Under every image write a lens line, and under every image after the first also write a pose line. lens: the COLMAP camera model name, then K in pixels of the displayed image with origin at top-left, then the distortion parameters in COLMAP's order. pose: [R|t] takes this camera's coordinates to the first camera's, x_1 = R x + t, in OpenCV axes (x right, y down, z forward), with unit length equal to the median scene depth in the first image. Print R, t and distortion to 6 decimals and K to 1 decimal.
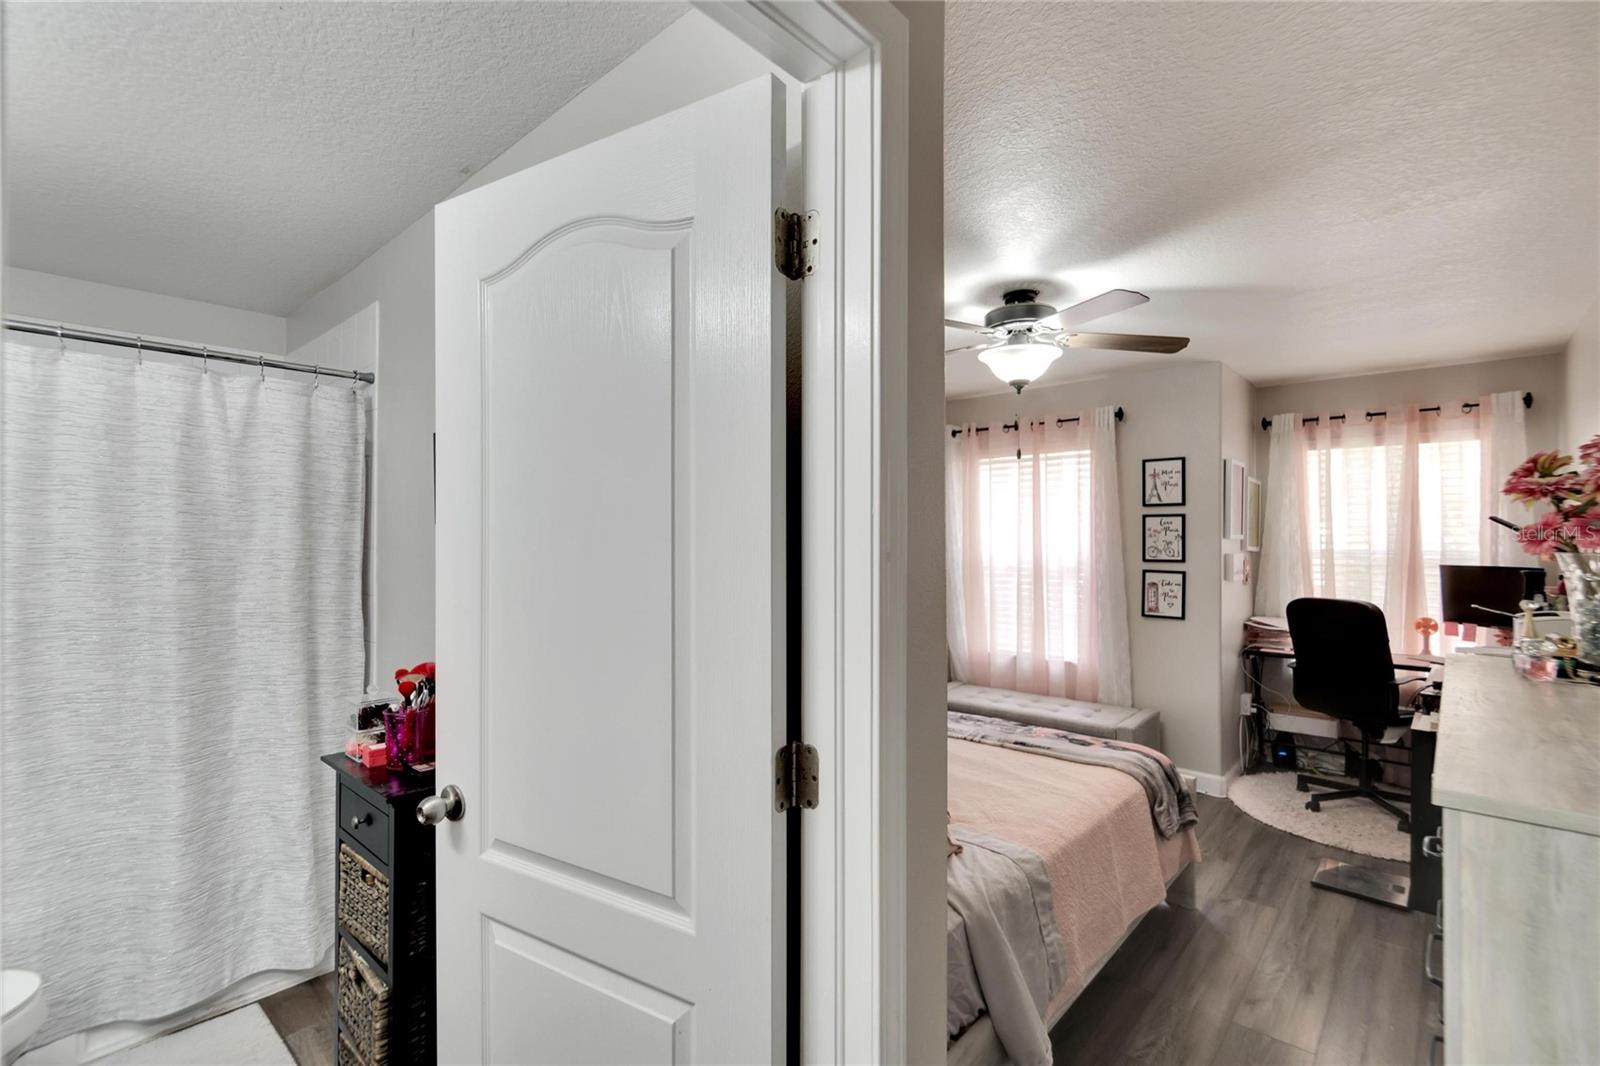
lens RADIAL K [[714.5, 0, 797.4], [0, 714.5, 530.6], [0, 0, 1]] dist [-0.005235, 0.001445]
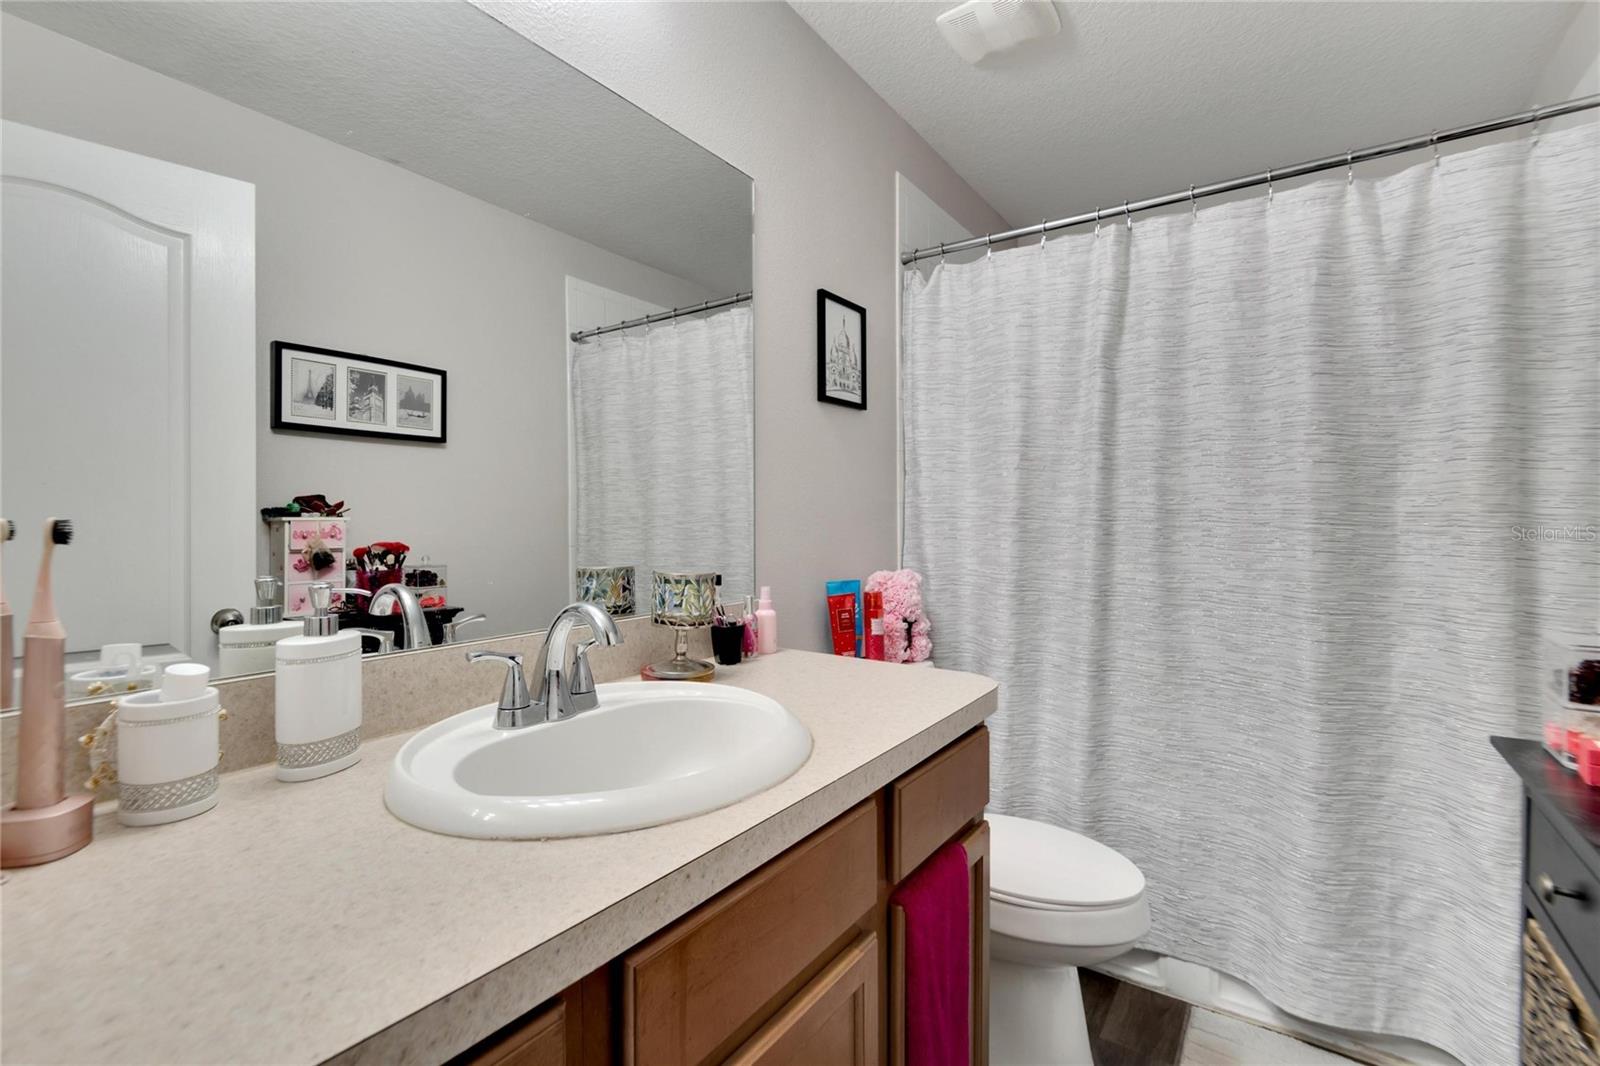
lens RADIAL K [[714.5, 0, 799.5], [0, 714.5, 532.8], [0, 0, 1]] dist [-0.005235, 0.001445]
pose [[0.104633, 0.008053, -0.994478, -0.163490], [0.014547, 0.999848, 0.009627, 0.129396], [0.994404, -0.015474, 0.104500, 0.366281]]
